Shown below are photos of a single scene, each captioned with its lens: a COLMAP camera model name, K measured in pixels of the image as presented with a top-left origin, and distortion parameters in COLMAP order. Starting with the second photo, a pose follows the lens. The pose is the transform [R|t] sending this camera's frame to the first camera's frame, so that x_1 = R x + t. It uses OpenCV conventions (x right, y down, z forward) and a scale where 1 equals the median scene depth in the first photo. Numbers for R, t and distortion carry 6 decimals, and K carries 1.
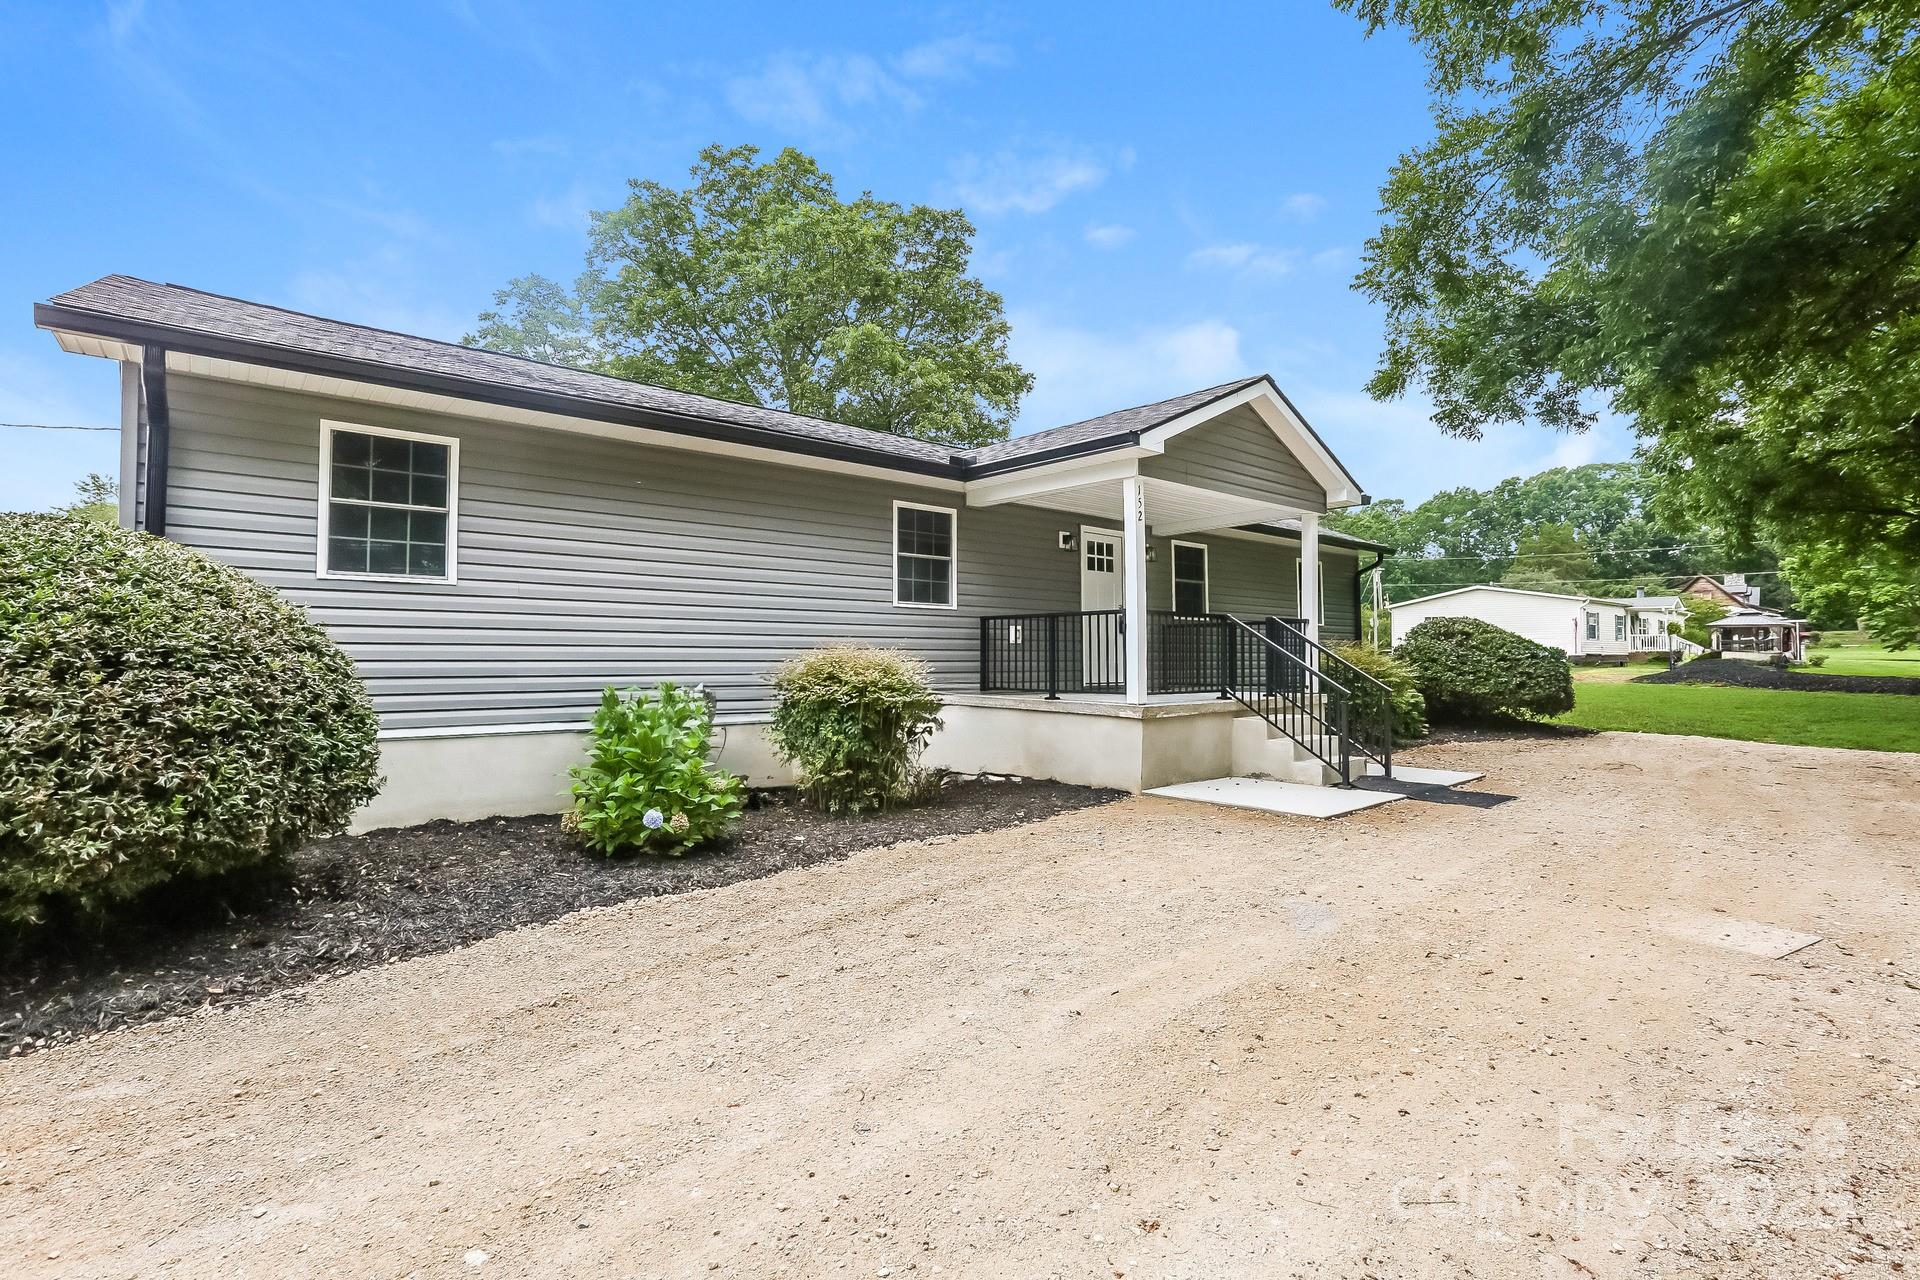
lens RADIAL K [[895.3, 0, 968.0], [0, 895.3, 631.8], [0, 0, 1]] dist [-0.012731, 0.000835]
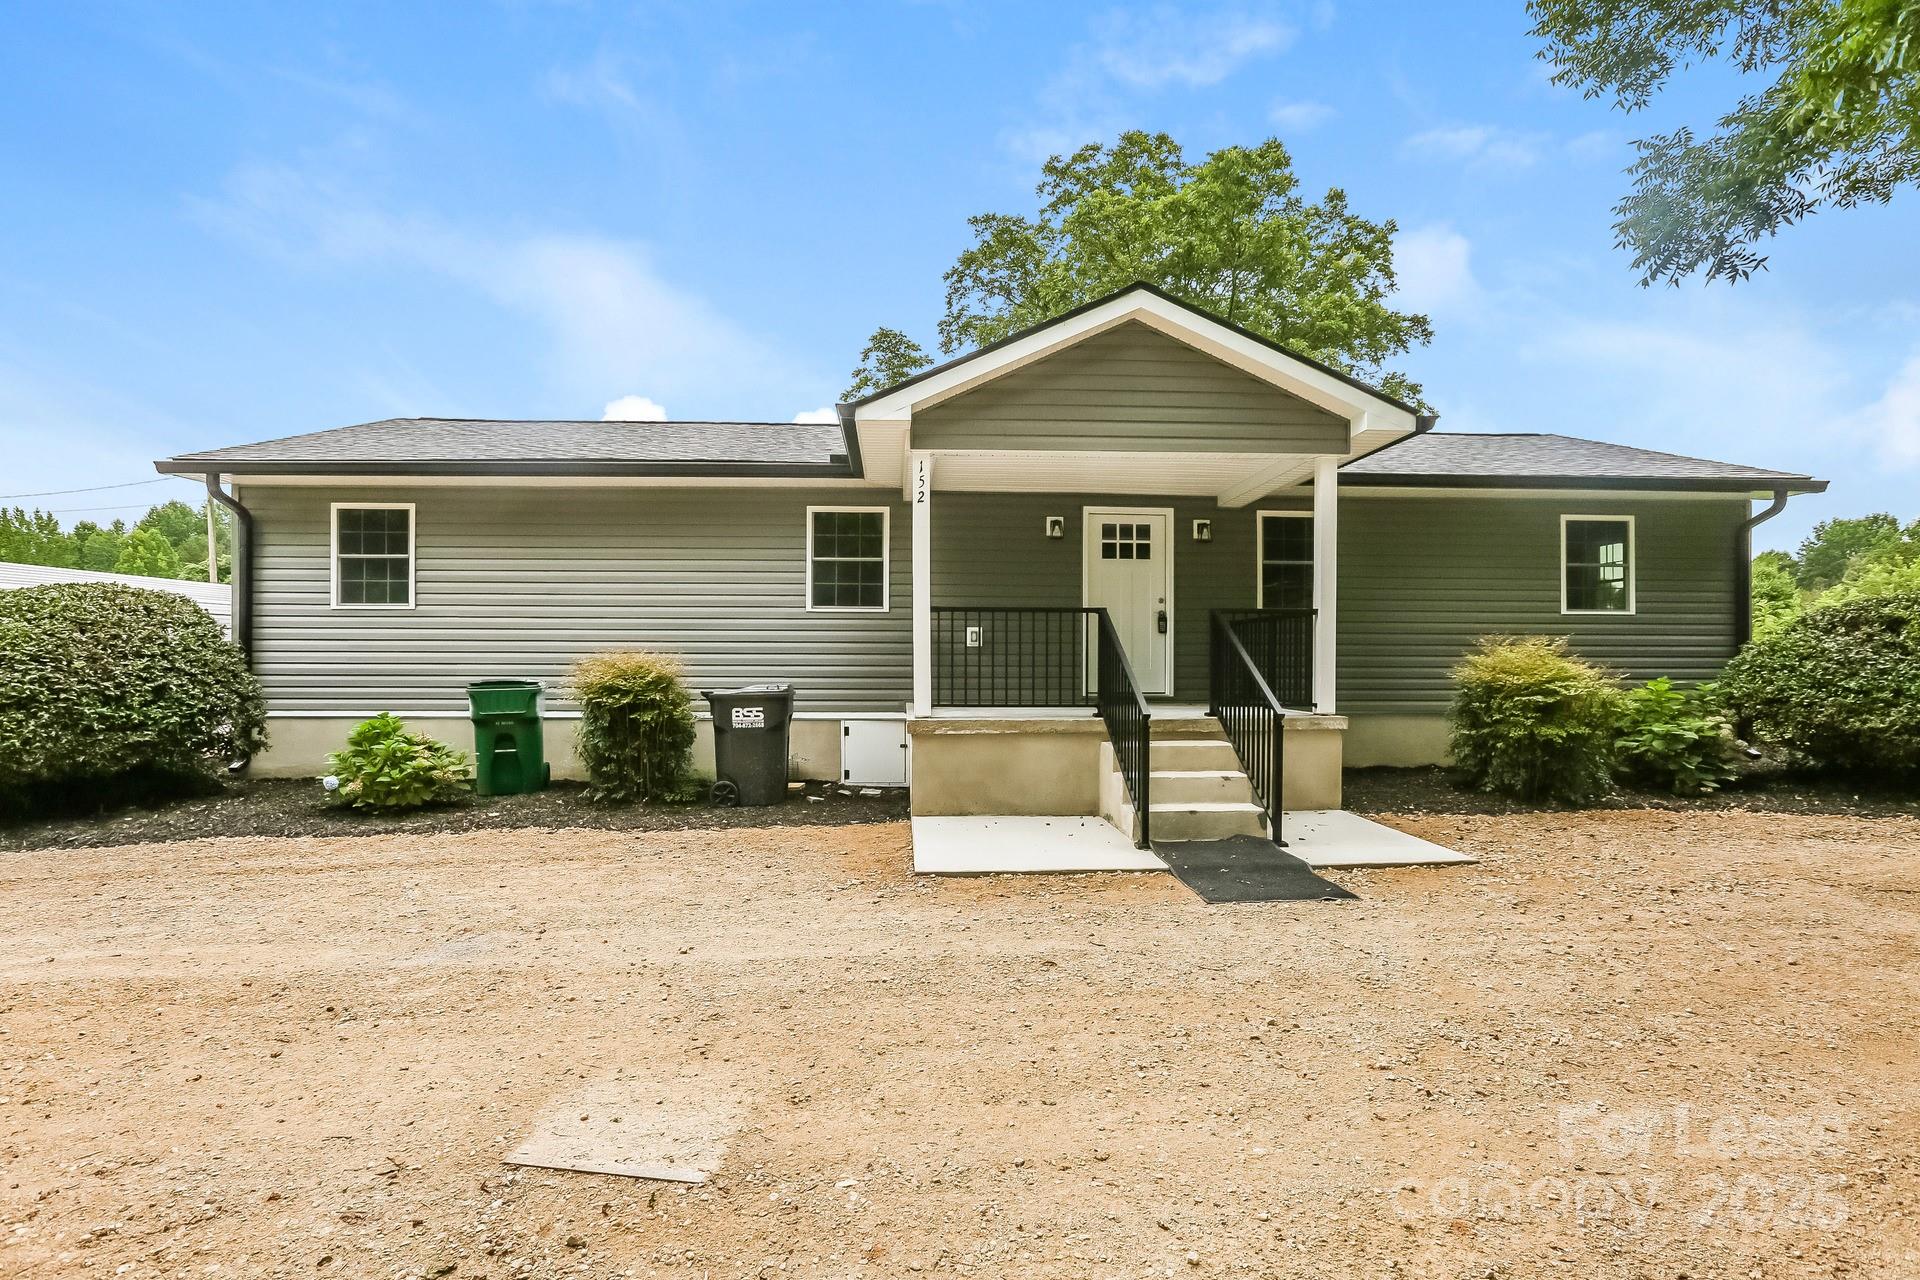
lens RADIAL K [[895.3, 0, 957.9], [0, 895.3, 651.7], [0, 0, 1]] dist [-0.012731, 0.000835]
pose [[0.781558, -0.002313, -0.623829, 0.676110], [0.015795, 0.999746, 0.016082, 0.003636], [0.623633, -0.022422, 0.781396, 0.309219]]
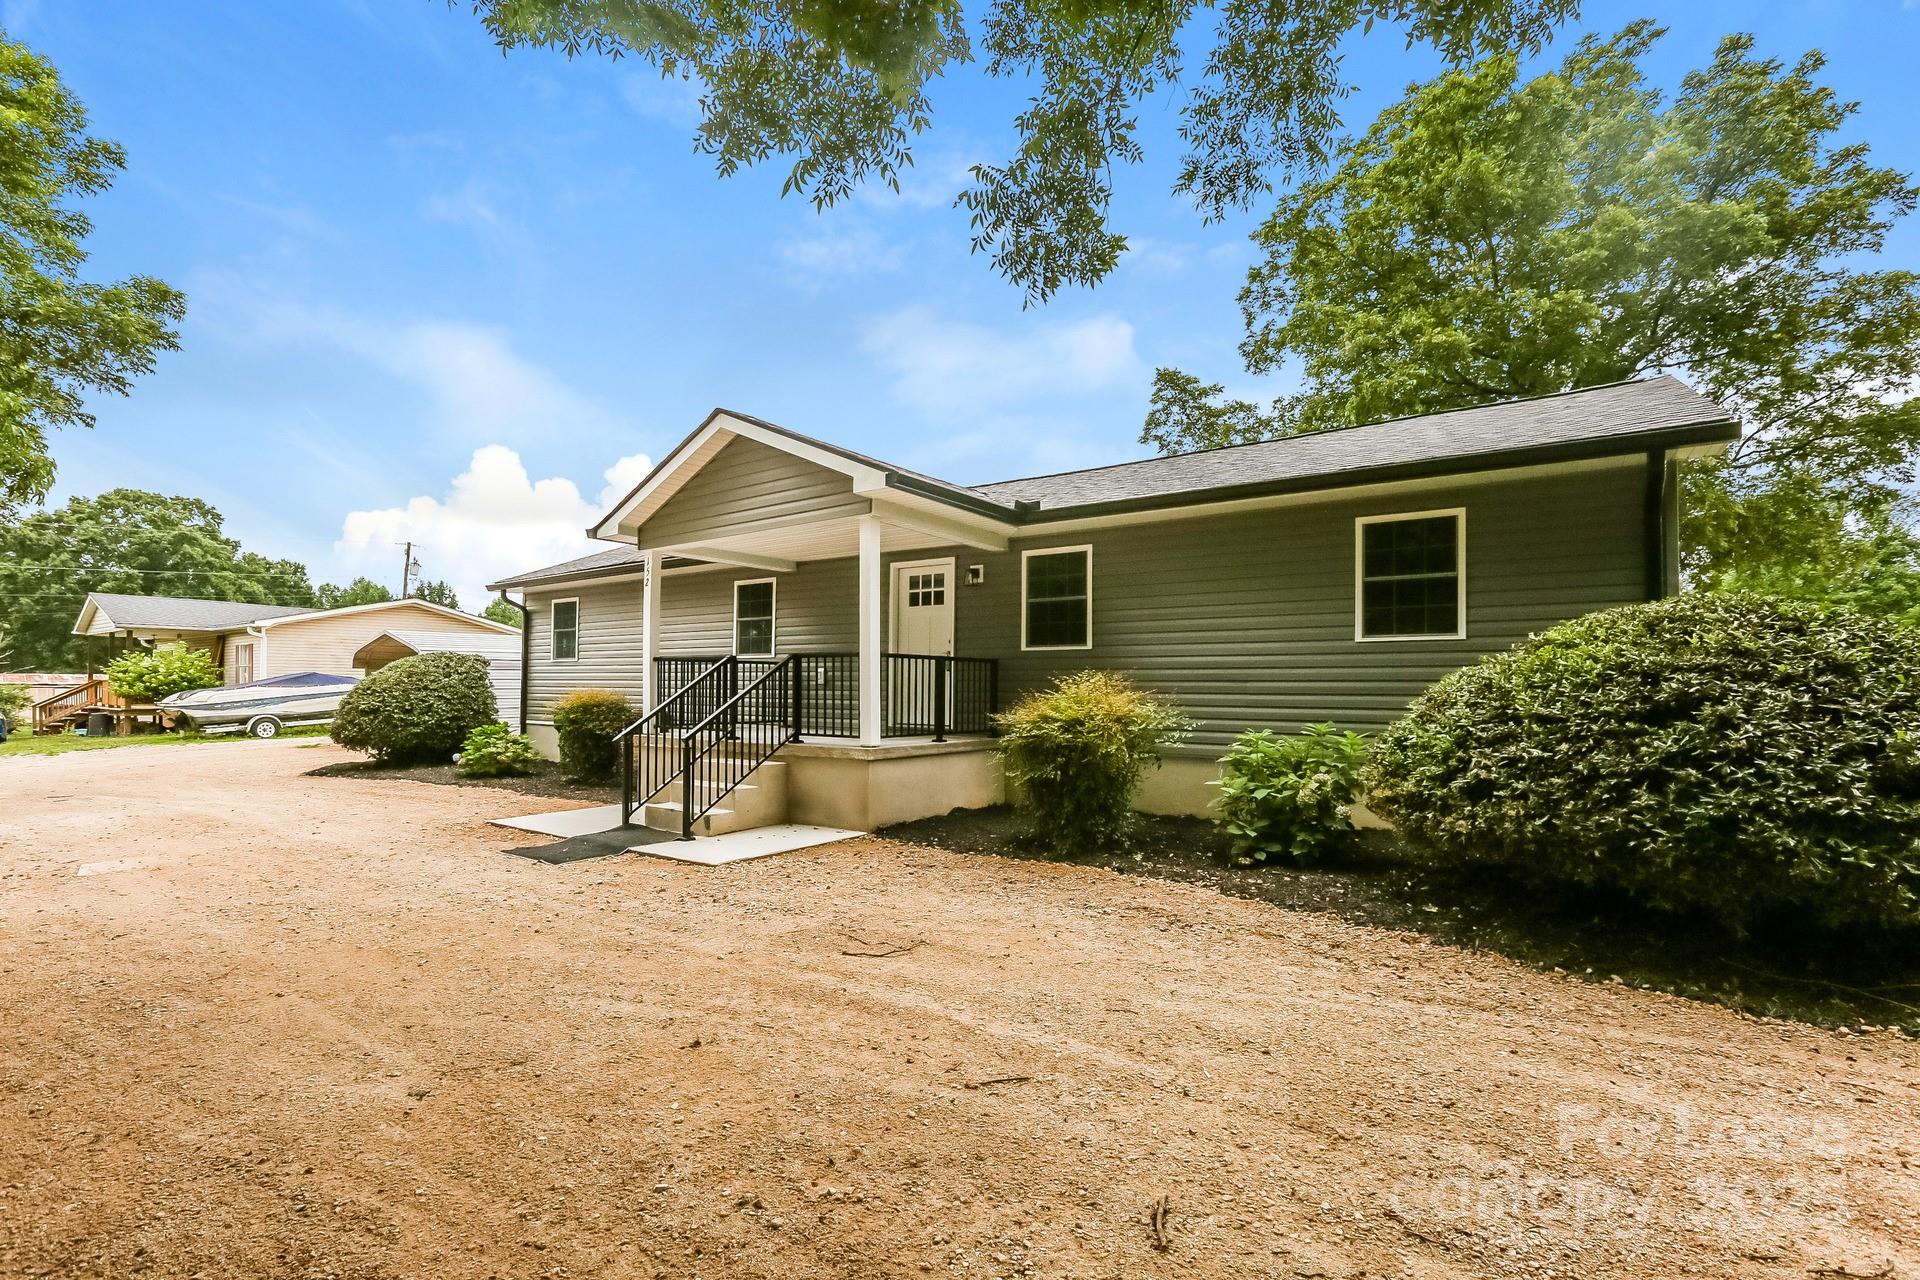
lens RADIAL K [[895.3, 0, 949.6], [0, 895.3, 650.8], [0, 0, 1]] dist [-0.012731, 0.000835]
pose [[0.206234, -0.038462, -0.977746, 1.327354], [0.023257, 0.999138, -0.034398, 0.016072], [0.978226, -0.015645, 0.206951, 1.027533]]
